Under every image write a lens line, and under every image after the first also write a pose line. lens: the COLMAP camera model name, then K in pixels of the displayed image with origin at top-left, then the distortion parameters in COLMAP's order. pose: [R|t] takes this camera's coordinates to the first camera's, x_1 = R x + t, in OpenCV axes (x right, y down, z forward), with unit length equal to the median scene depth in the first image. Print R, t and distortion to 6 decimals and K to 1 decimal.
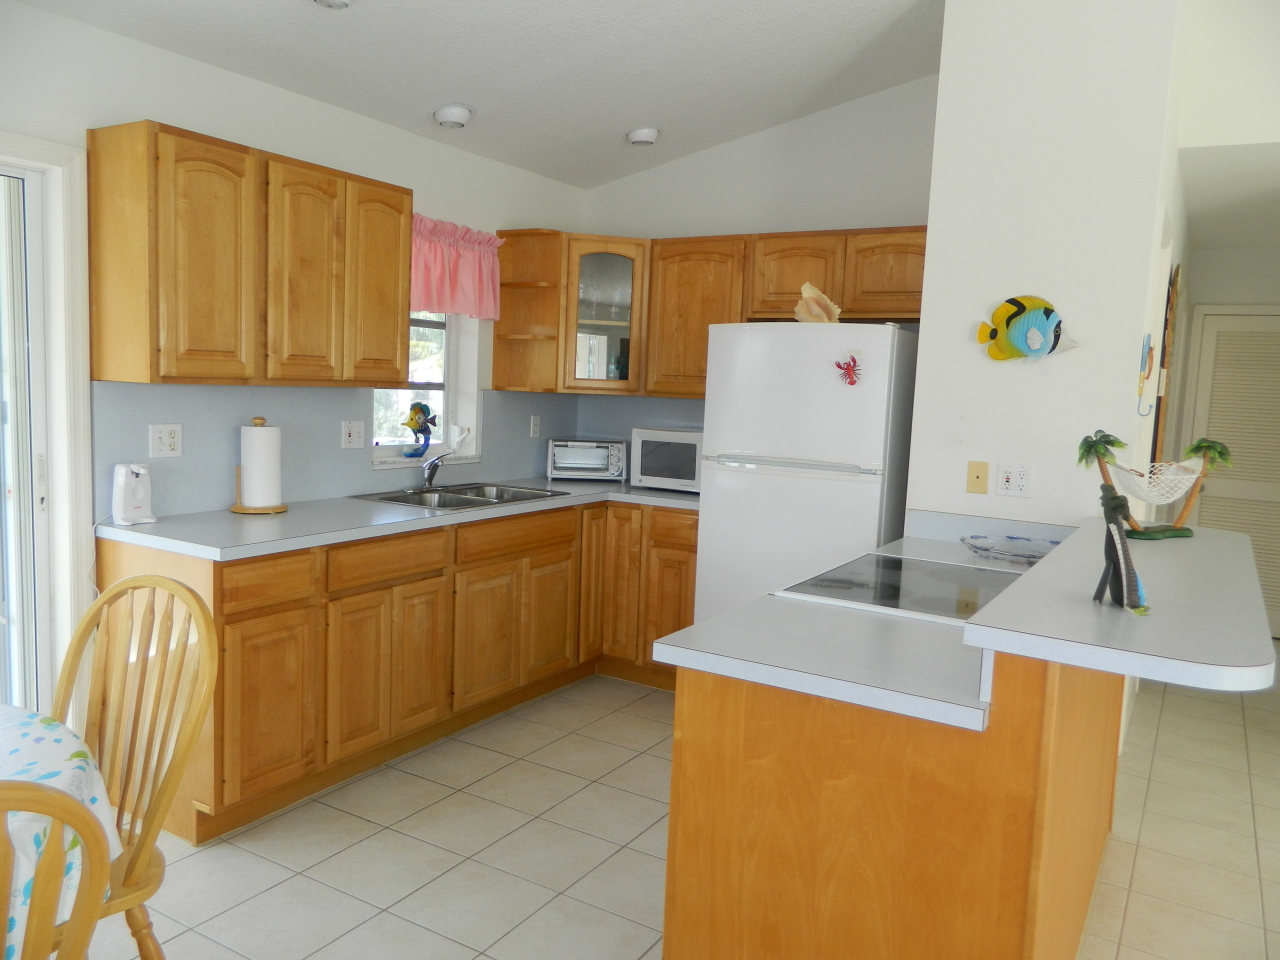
lens RADIAL K [[970.7, 0, 640.0], [0, 970.7, 480.0], [0, 0, 1]] dist [0.004607, -0.002429]
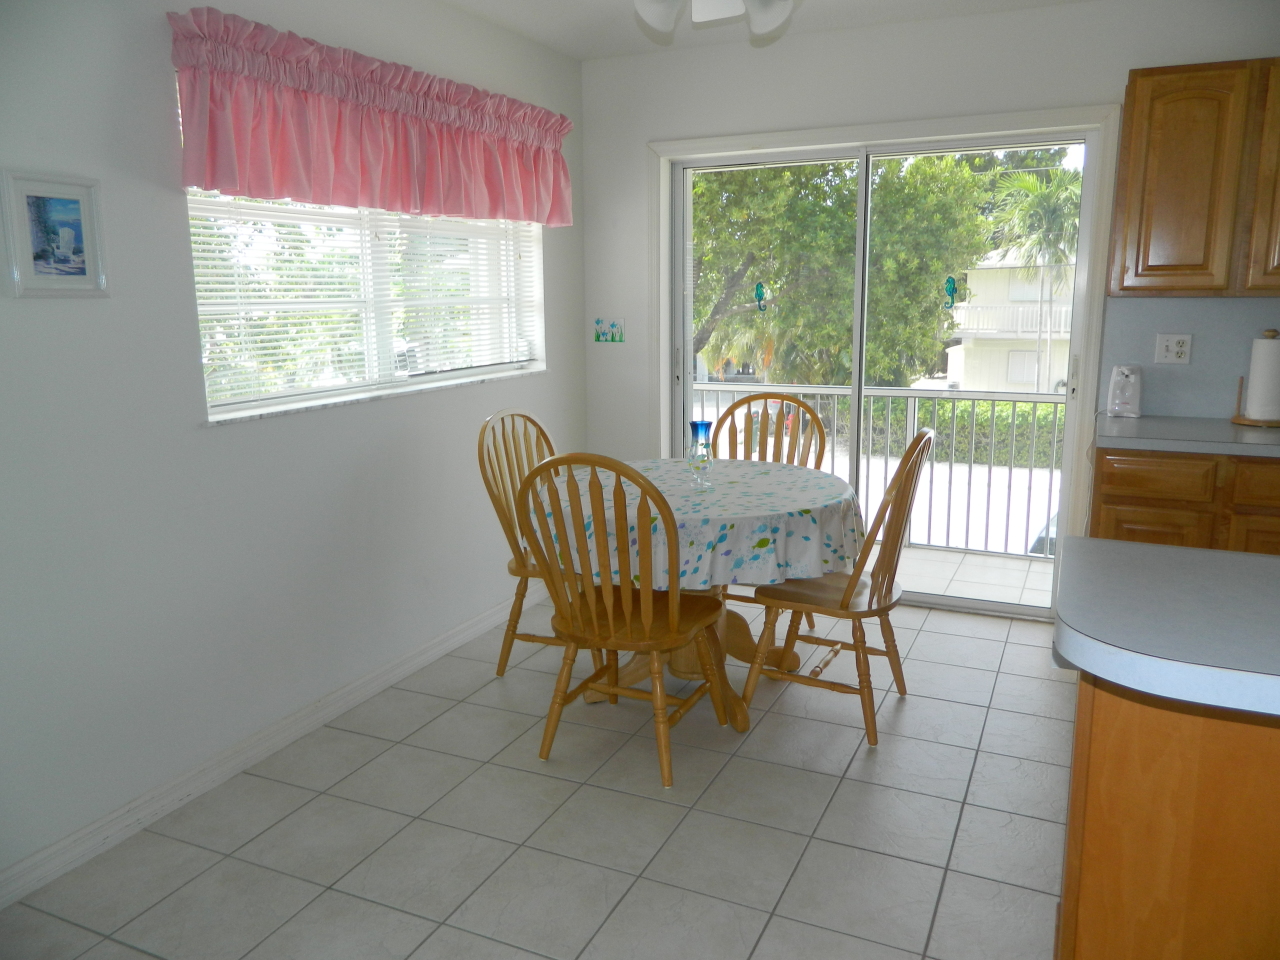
lens RADIAL K [[941.2, 0, 641.3], [0, 941.2, 471.7], [0, 0, 1]] dist [0.011936, -0.010135]
pose [[0.100290, 0.151493, -0.983357, 0.563776], [-0.094493, 0.985323, 0.142159, 0.002634], [0.990461, 0.078663, 0.113133, 0.284646]]
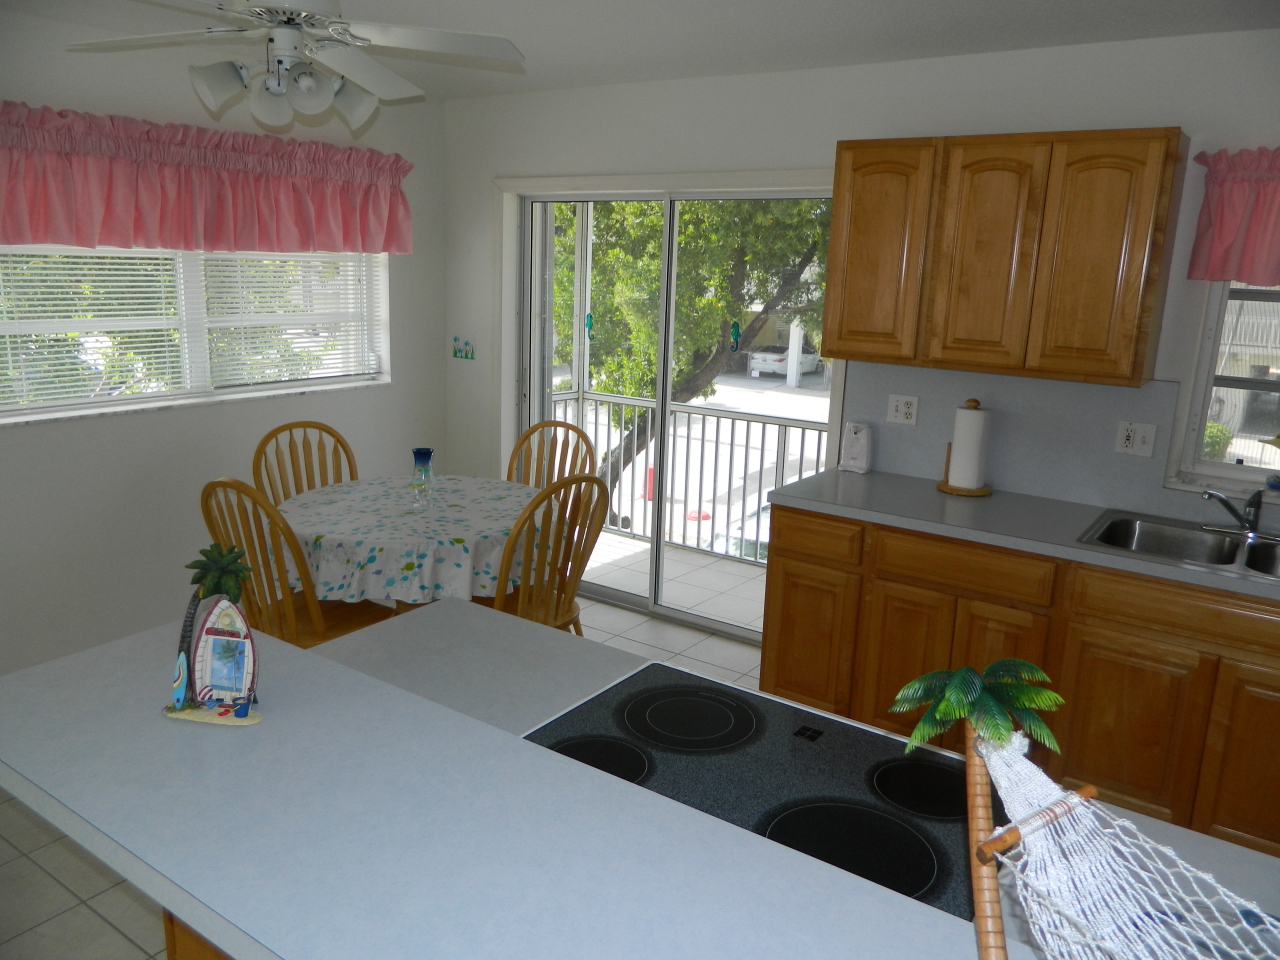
lens RADIAL K [[941.2, 0, 641.3], [0, 941.2, 471.7], [0, 0, 1]] dist [0.011936, -0.010135]
pose [[-0.067596, 0.177442, -0.981807, 0.662441], [-0.143512, 0.972095, 0.185567, -0.135349], [0.987337, 0.153445, -0.040244, 0.772395]]
